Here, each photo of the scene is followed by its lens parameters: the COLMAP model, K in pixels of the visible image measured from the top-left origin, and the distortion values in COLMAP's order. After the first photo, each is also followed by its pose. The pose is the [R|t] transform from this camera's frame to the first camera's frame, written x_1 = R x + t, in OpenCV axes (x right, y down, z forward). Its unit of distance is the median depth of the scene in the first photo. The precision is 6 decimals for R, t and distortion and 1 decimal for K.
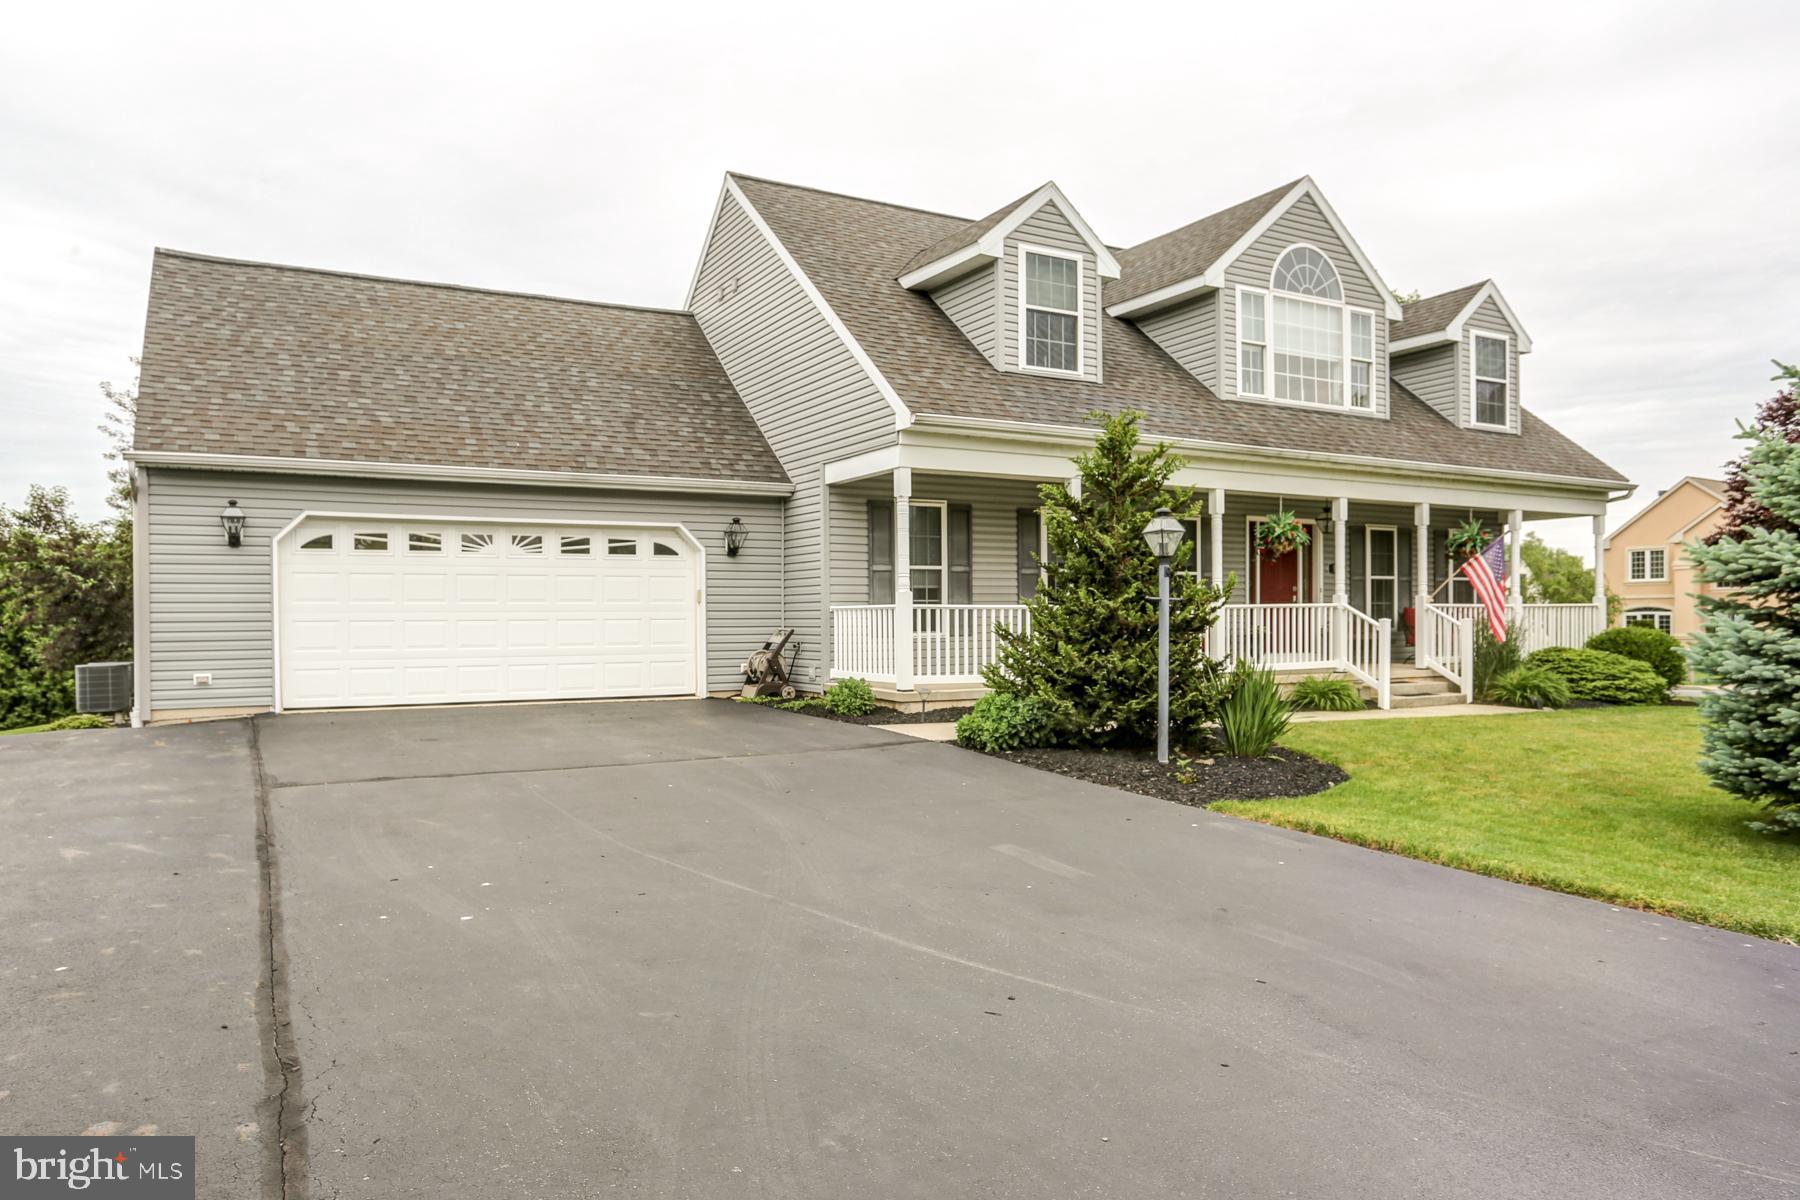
lens RADIAL K [[1146.5, 0, 895.9], [0, 1146.5, 604.1], [0, 0, 1]] dist [0.006350, 0.000958]
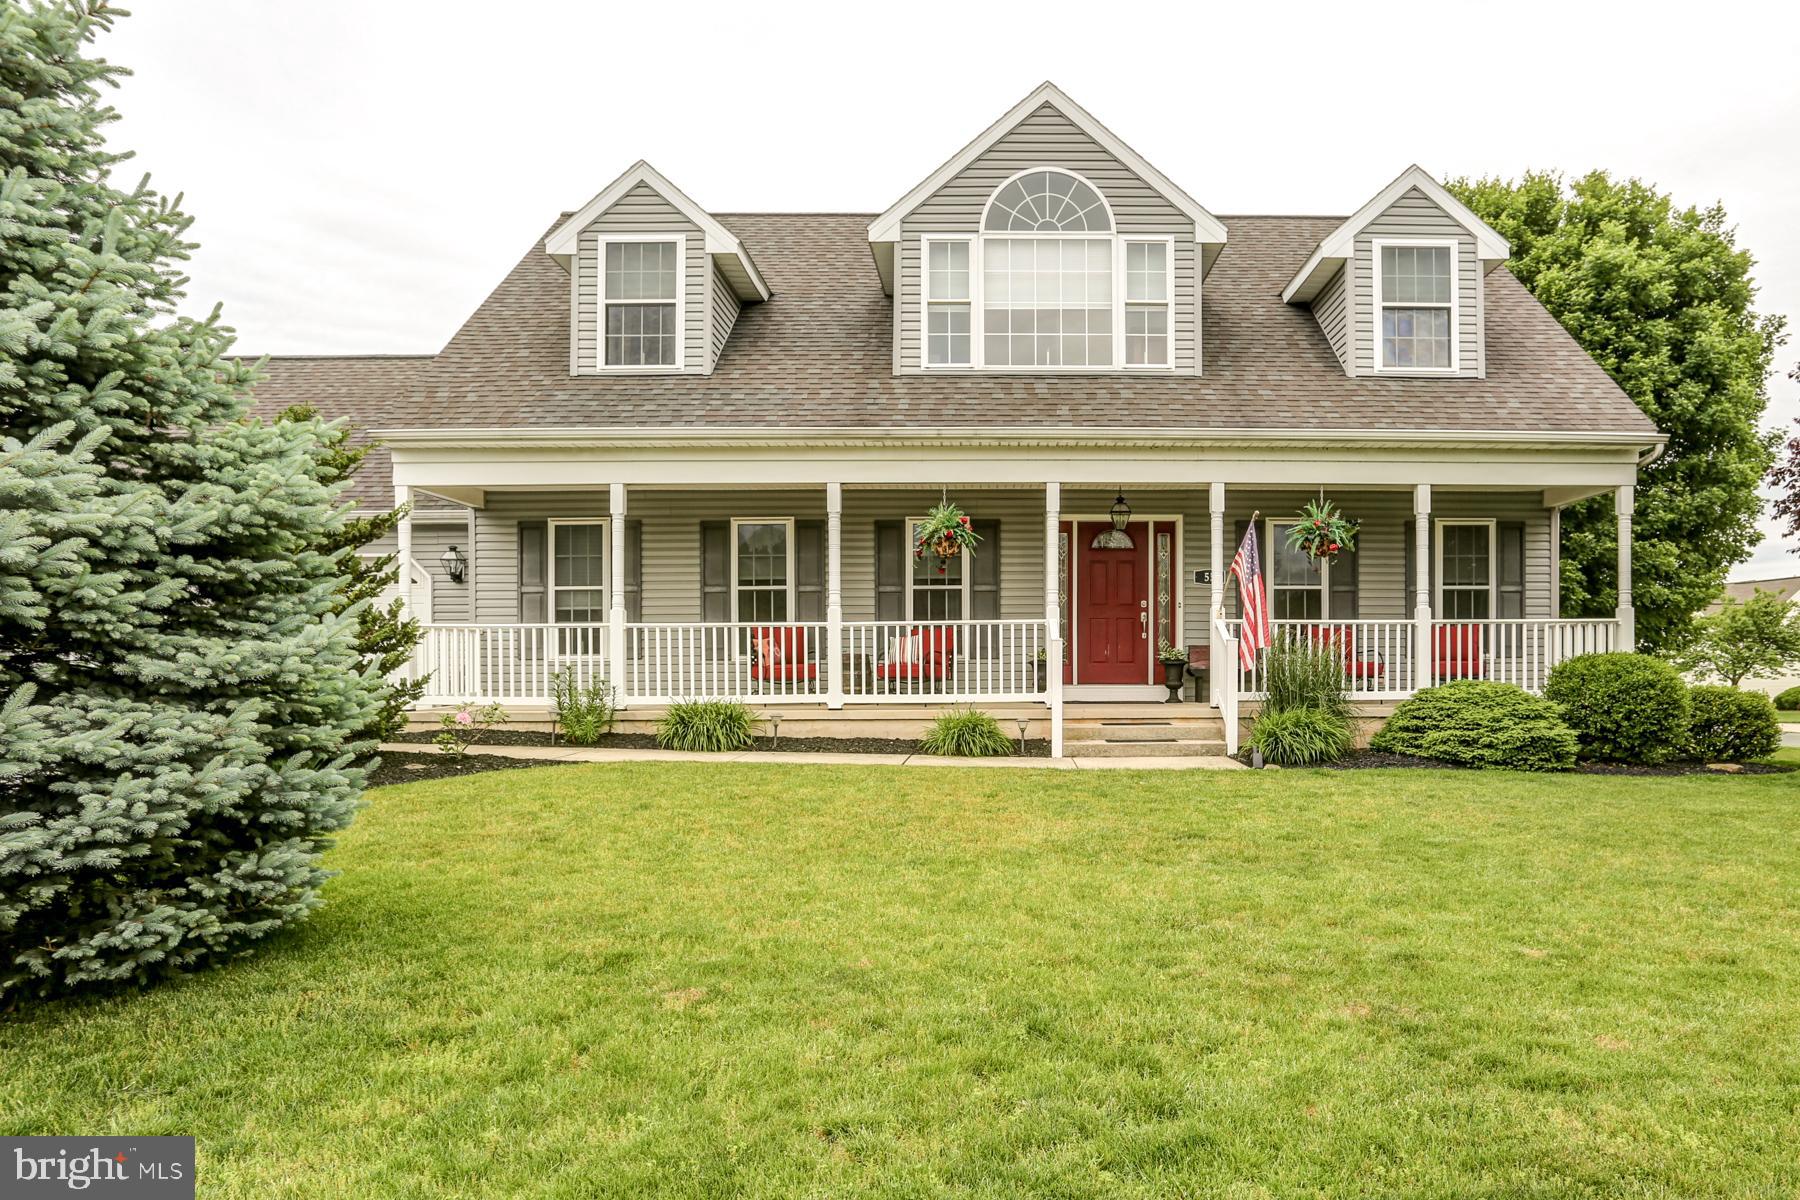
lens RADIAL K [[1023.8, 0, 893.5], [0, 1023.8, 658.1], [0, 0, 1]] dist [-0.042831, -0.000592]
pose [[0.882241, 0.004860, -0.470772, 0.610463], [0.009688, 0.999548, 0.028475, 0.005000], [0.470698, -0.029682, 0.881795, 0.330384]]
